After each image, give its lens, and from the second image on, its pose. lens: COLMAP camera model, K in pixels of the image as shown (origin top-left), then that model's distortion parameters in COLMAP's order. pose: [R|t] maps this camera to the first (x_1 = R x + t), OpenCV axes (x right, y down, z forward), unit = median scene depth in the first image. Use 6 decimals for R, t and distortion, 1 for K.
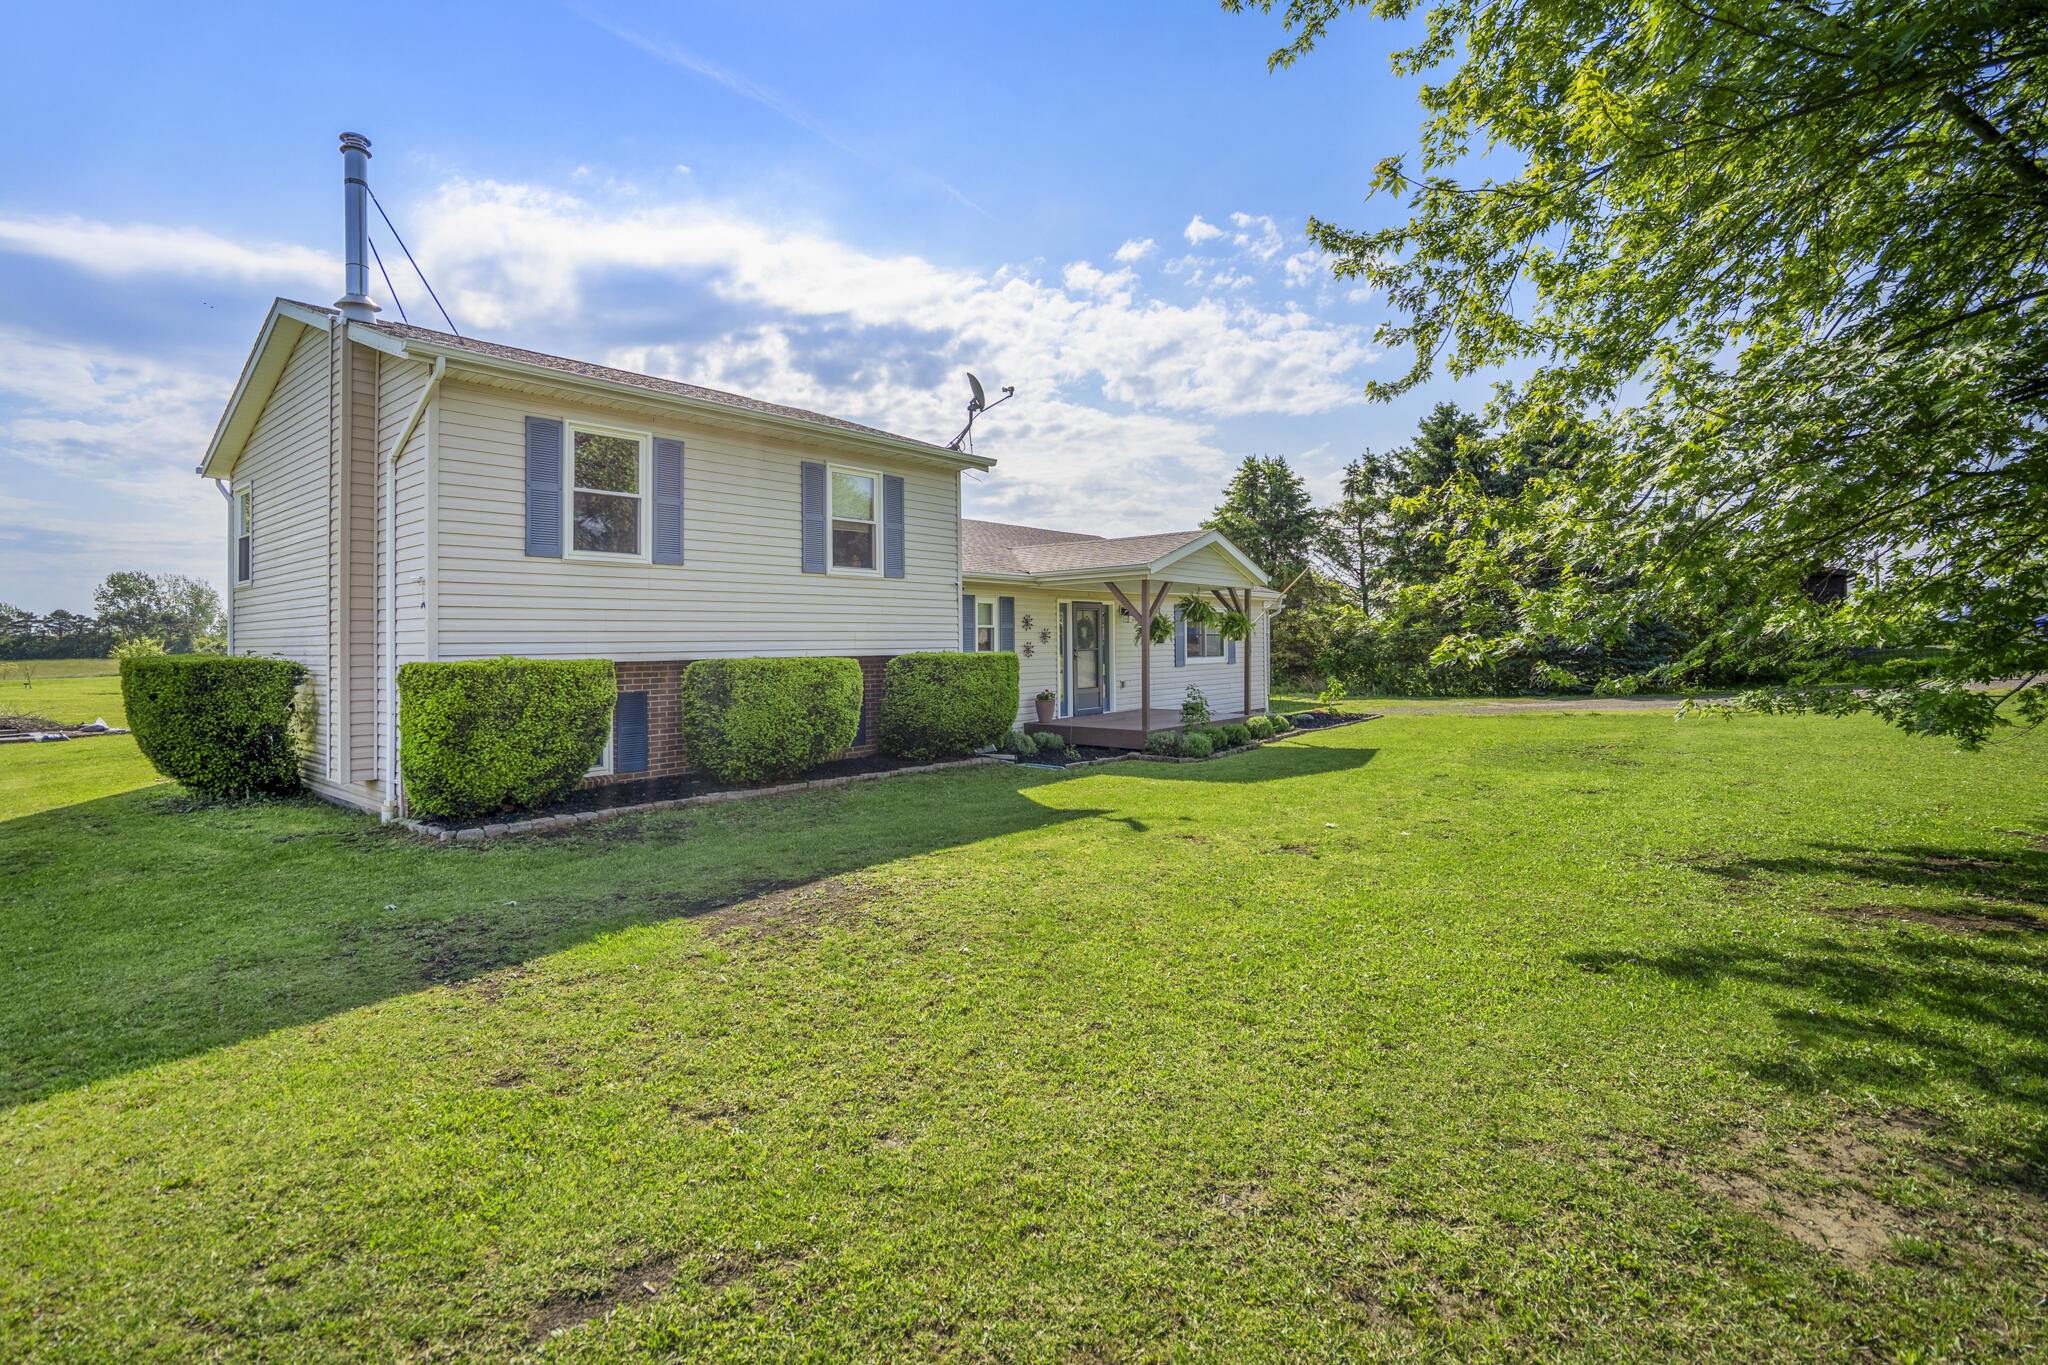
lens RADIAL K [[984.9, 0, 1016.2], [0, 984.9, 647.3], [0, 0, 1]] dist [-0.053519, 0.037232]
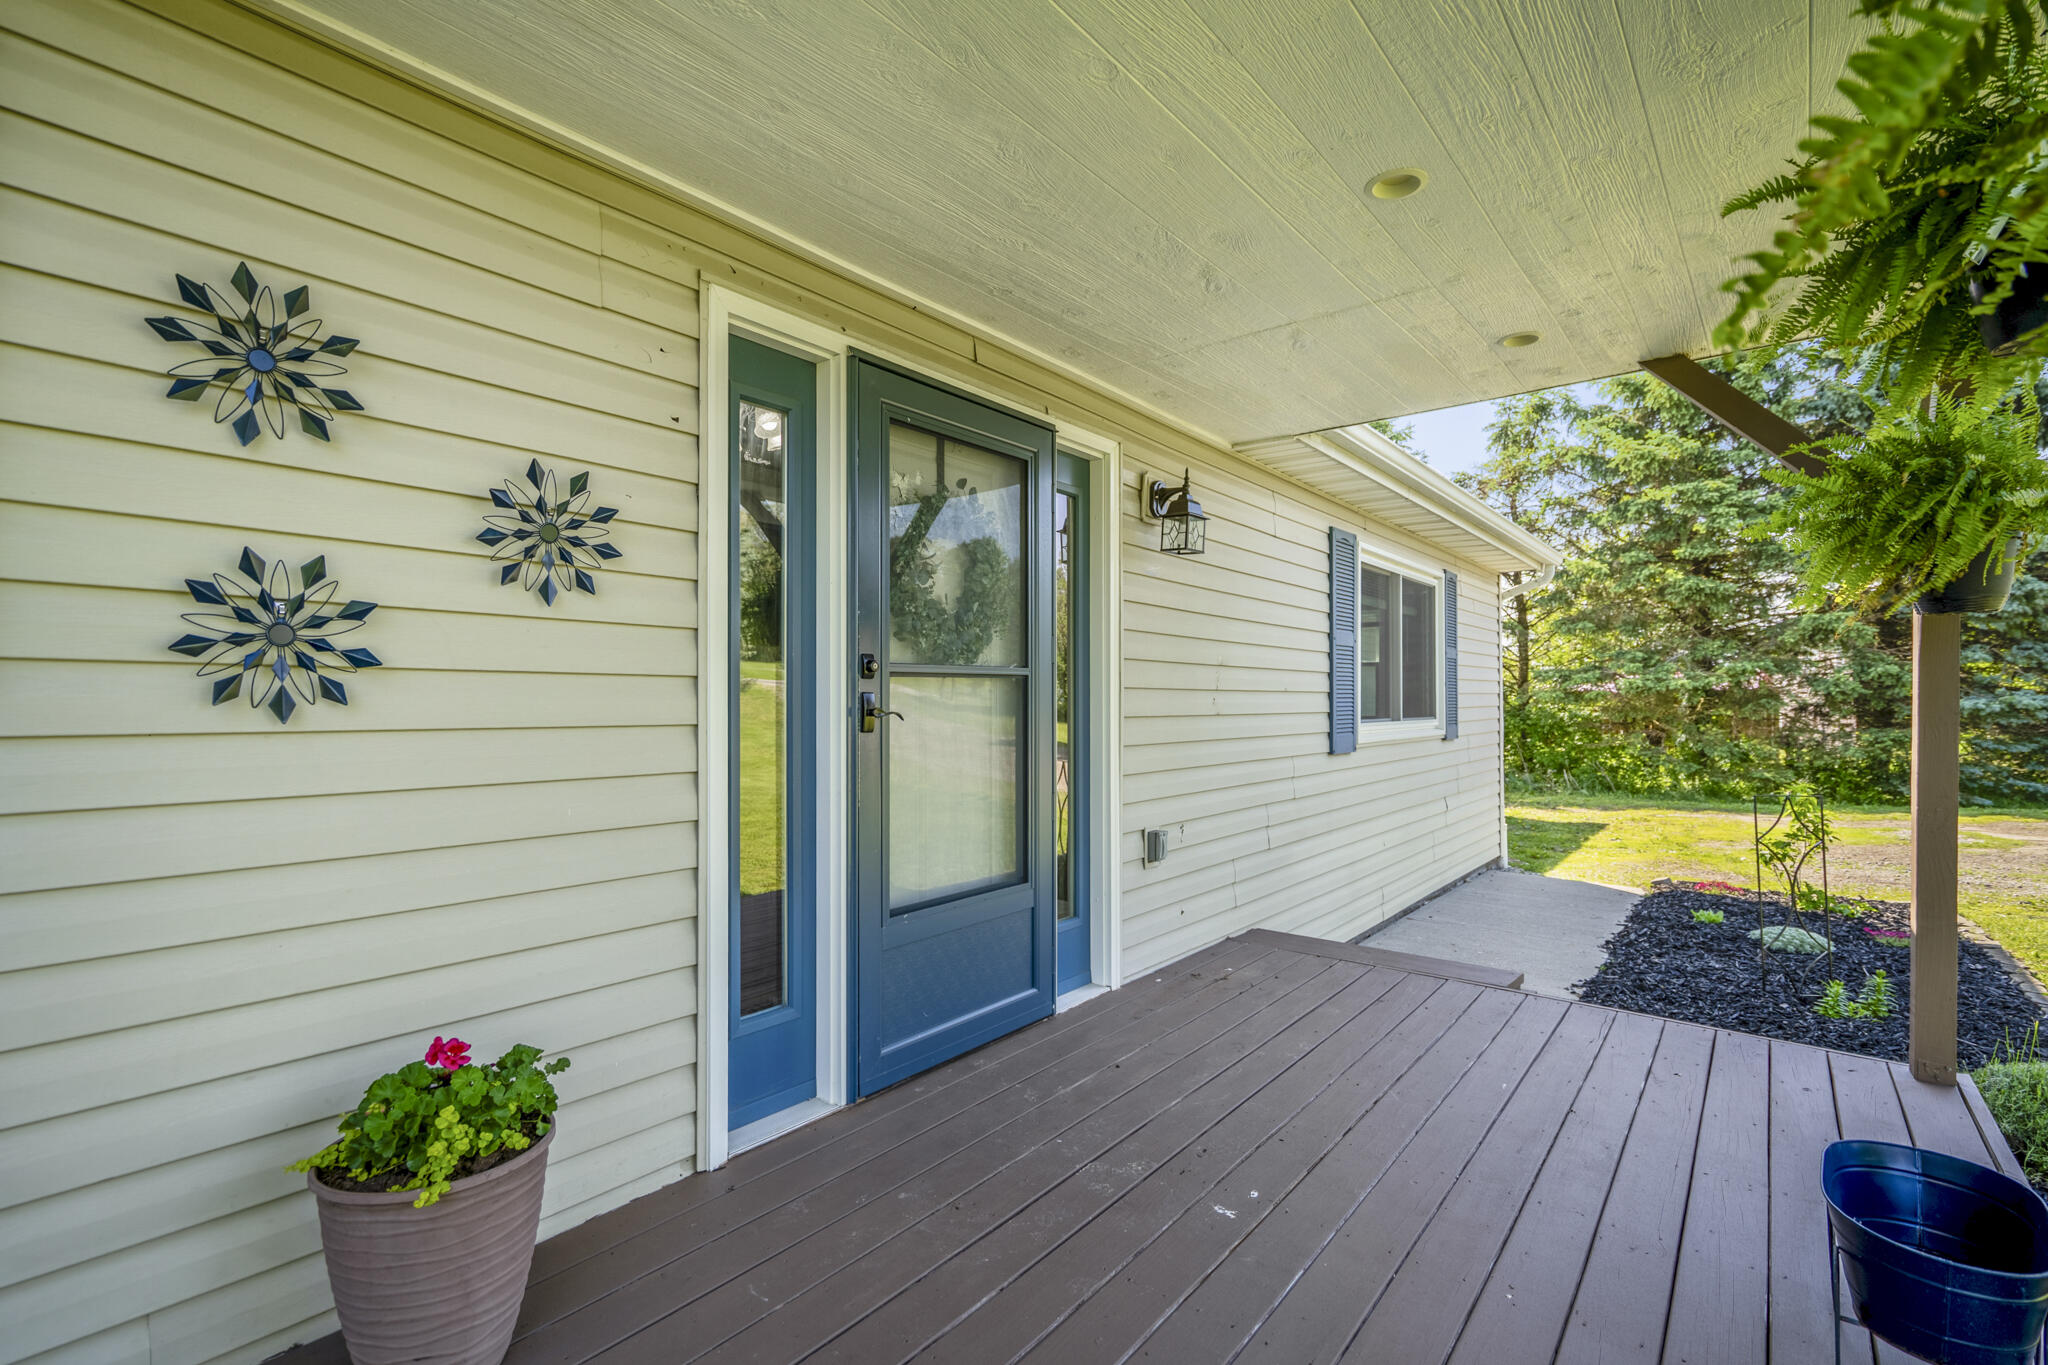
lens RADIAL K [[954.5, 0, 1024.0], [0, 954.5, 682.5], [0, 0, 1]] dist [-0.049775, 0.011017]
pose [[0.999739, 0.013033, 0.018762, 0.077054], [-0.012578, 0.999629, -0.024159, 0.007840], [-0.019070, 0.023916, 0.999532, 0.804891]]
